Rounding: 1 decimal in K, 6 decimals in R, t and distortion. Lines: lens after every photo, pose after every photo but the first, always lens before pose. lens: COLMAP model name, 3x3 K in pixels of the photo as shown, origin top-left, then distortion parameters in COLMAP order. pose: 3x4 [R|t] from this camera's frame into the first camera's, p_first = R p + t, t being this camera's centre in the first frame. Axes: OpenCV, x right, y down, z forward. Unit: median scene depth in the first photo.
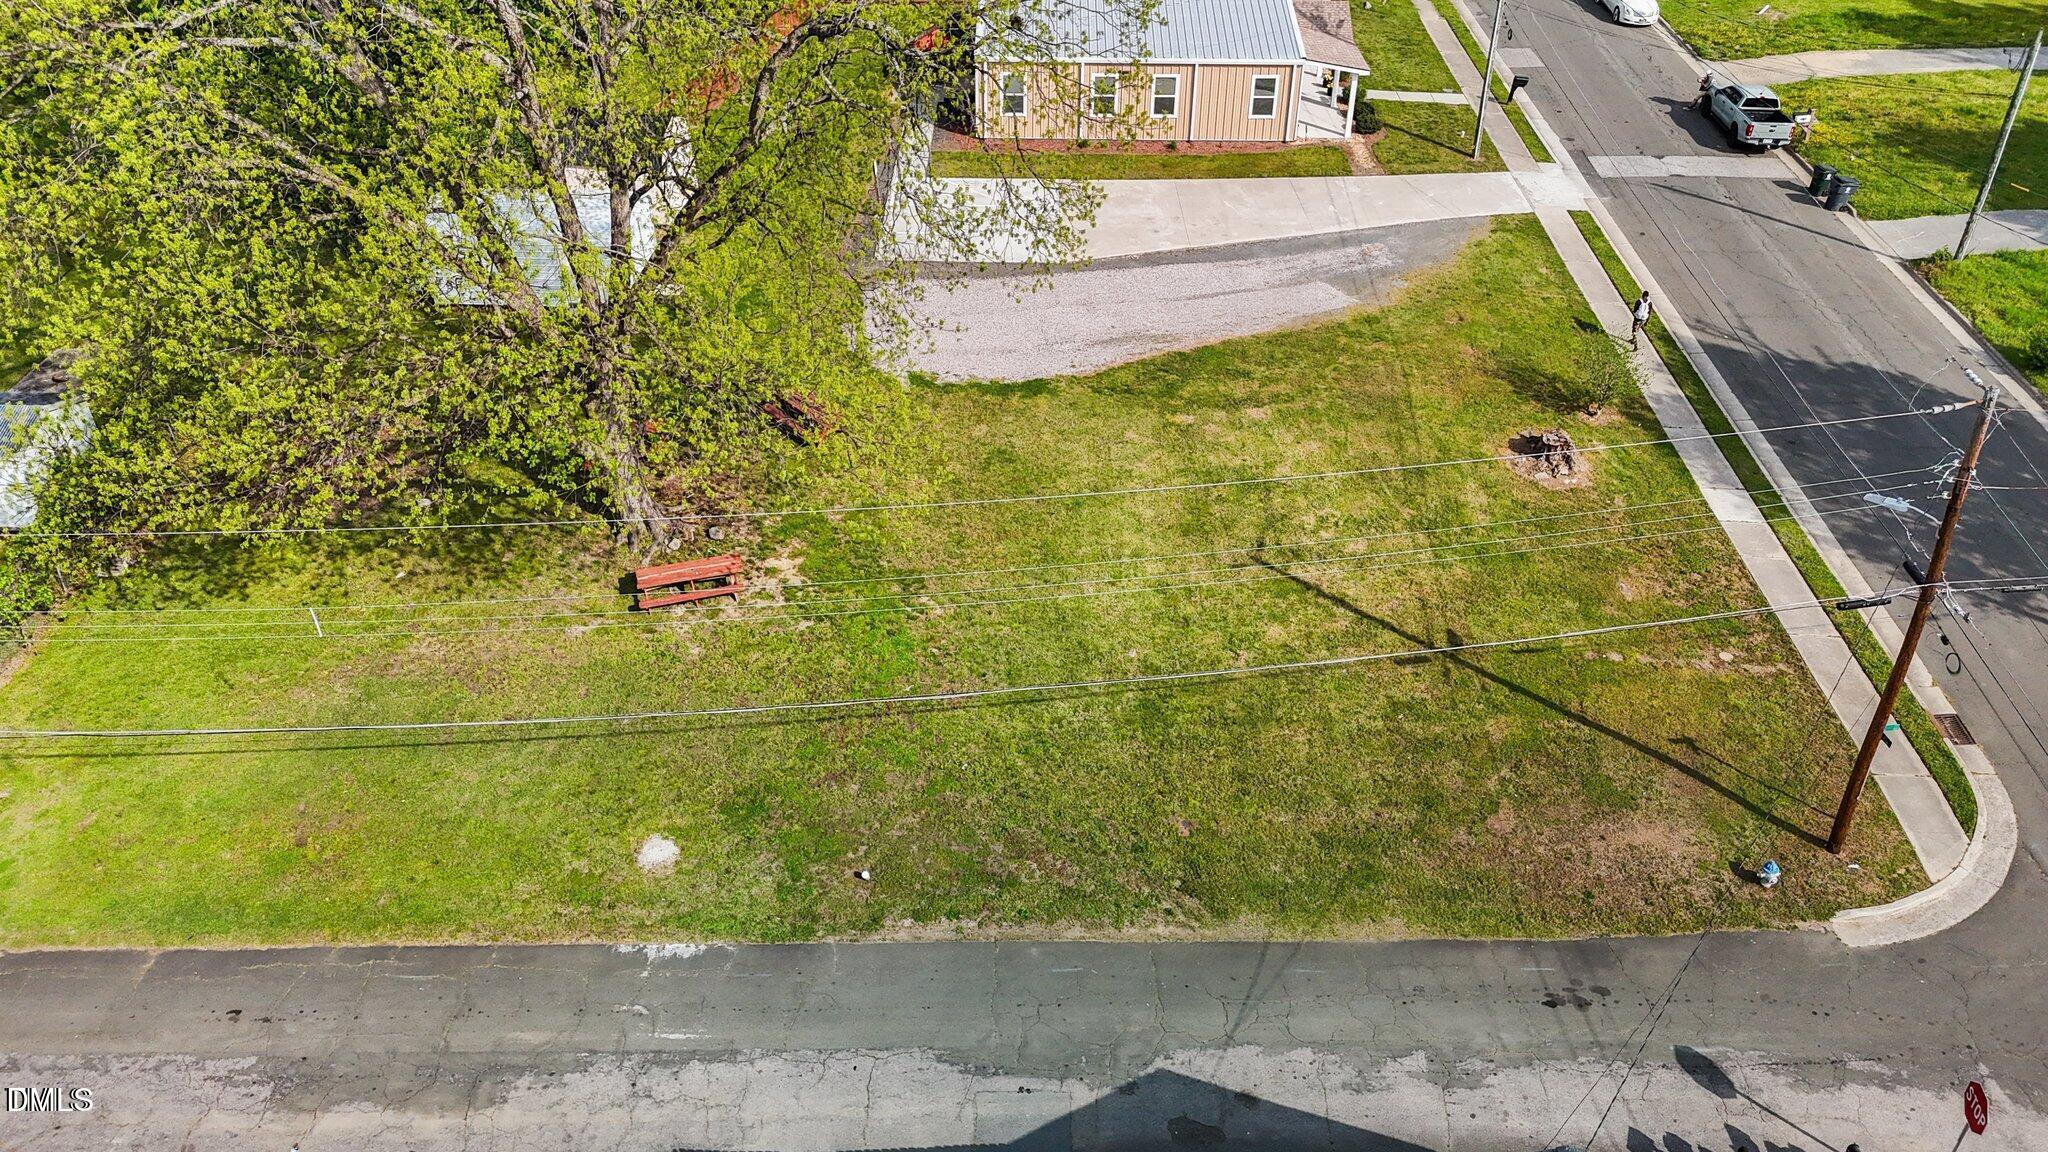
lens RADIAL K [[1496.3, 0, 1024.0], [0, 1496.3, 576.0], [0, 0, 1]] dist [0.089296, -0.087510]
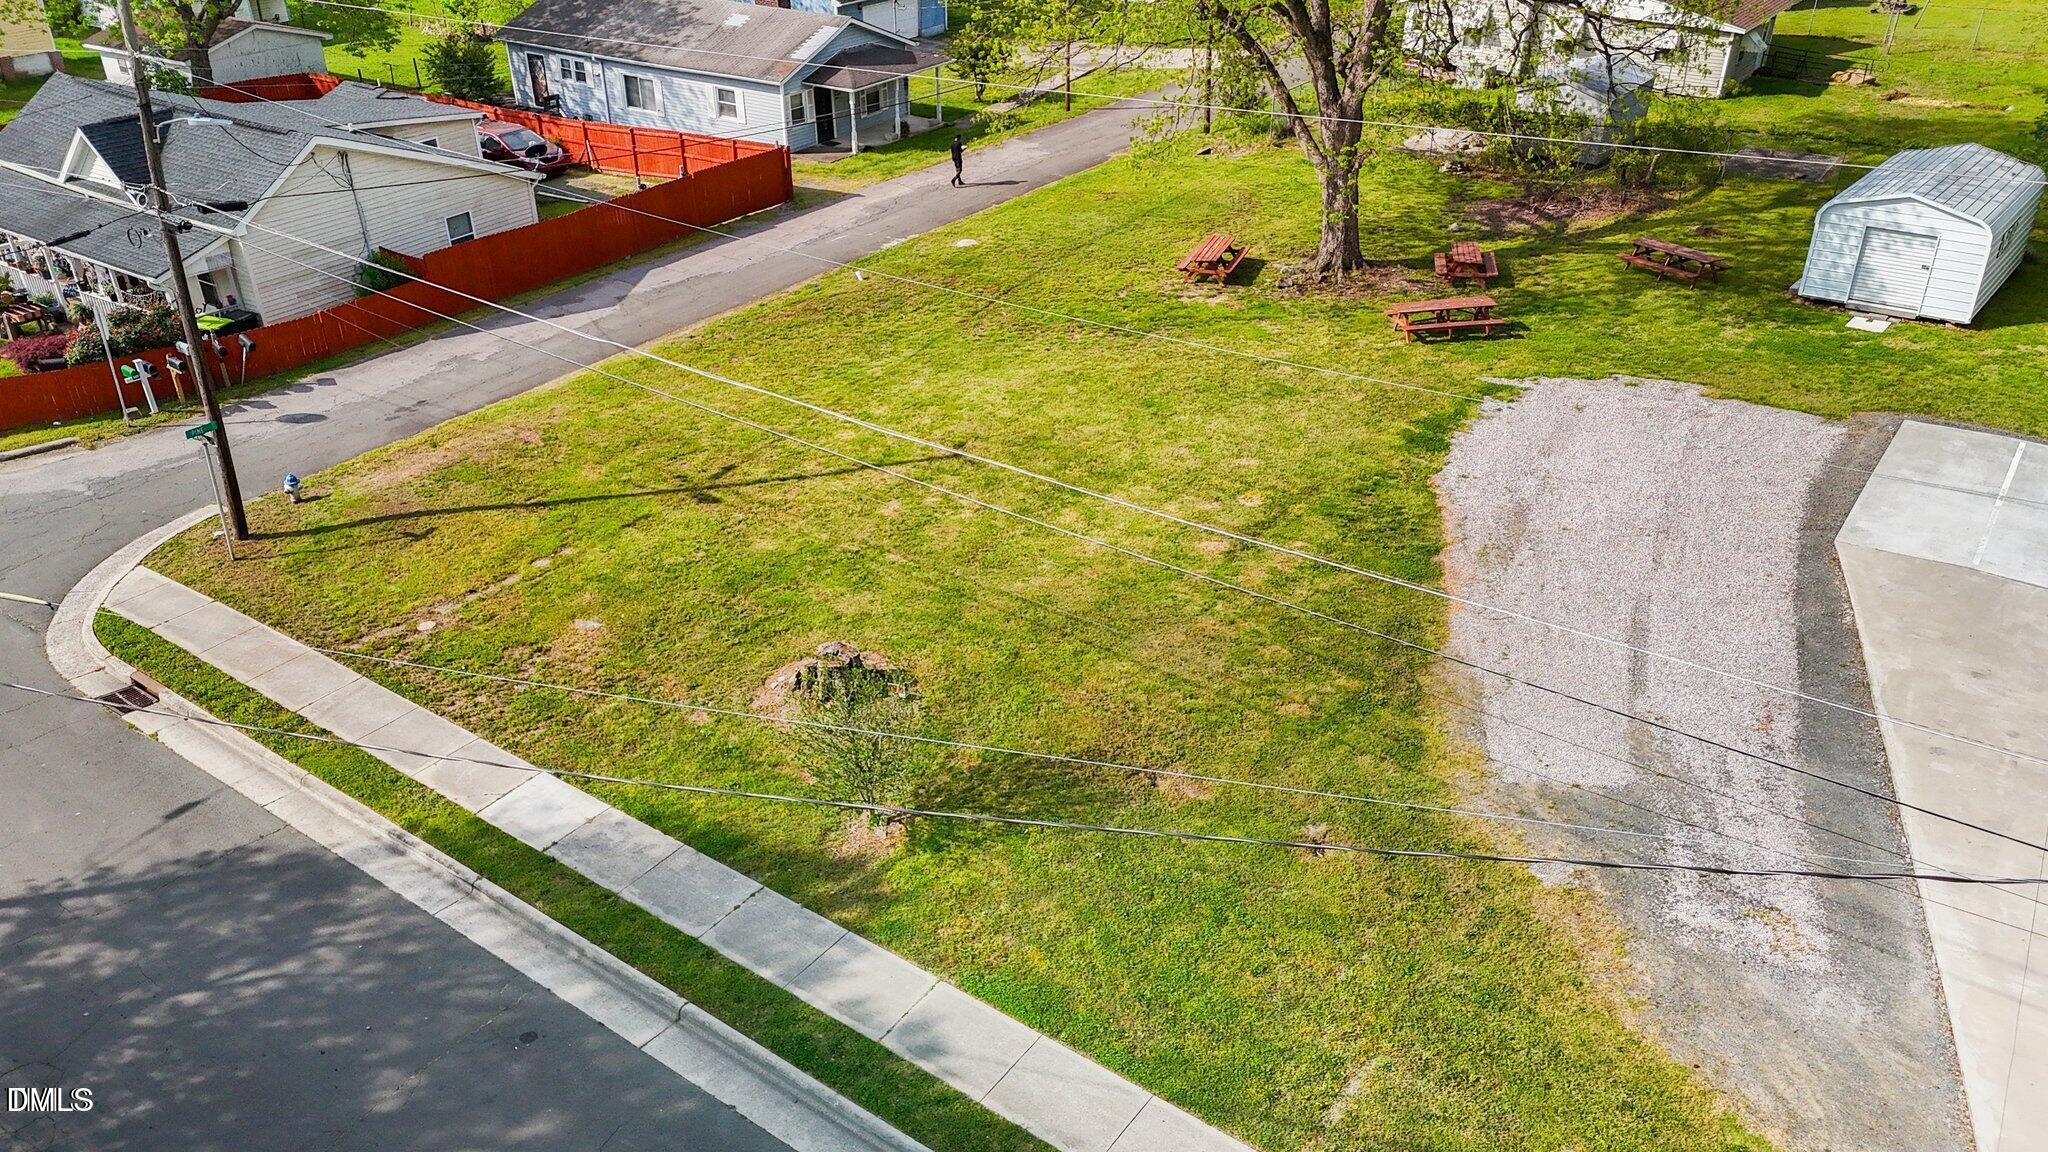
lens RADIAL K [[1496.3, 0, 1024.0], [0, 1496.3, 576.0], [0, 0, 1]] dist [0.089296, -0.087510]
pose [[-0.578417, 0.407337, -0.706761, 0.637159], [-0.472131, 0.539373, 0.697258, -0.492516], [0.665227, 0.736989, -0.119666, 0.993866]]
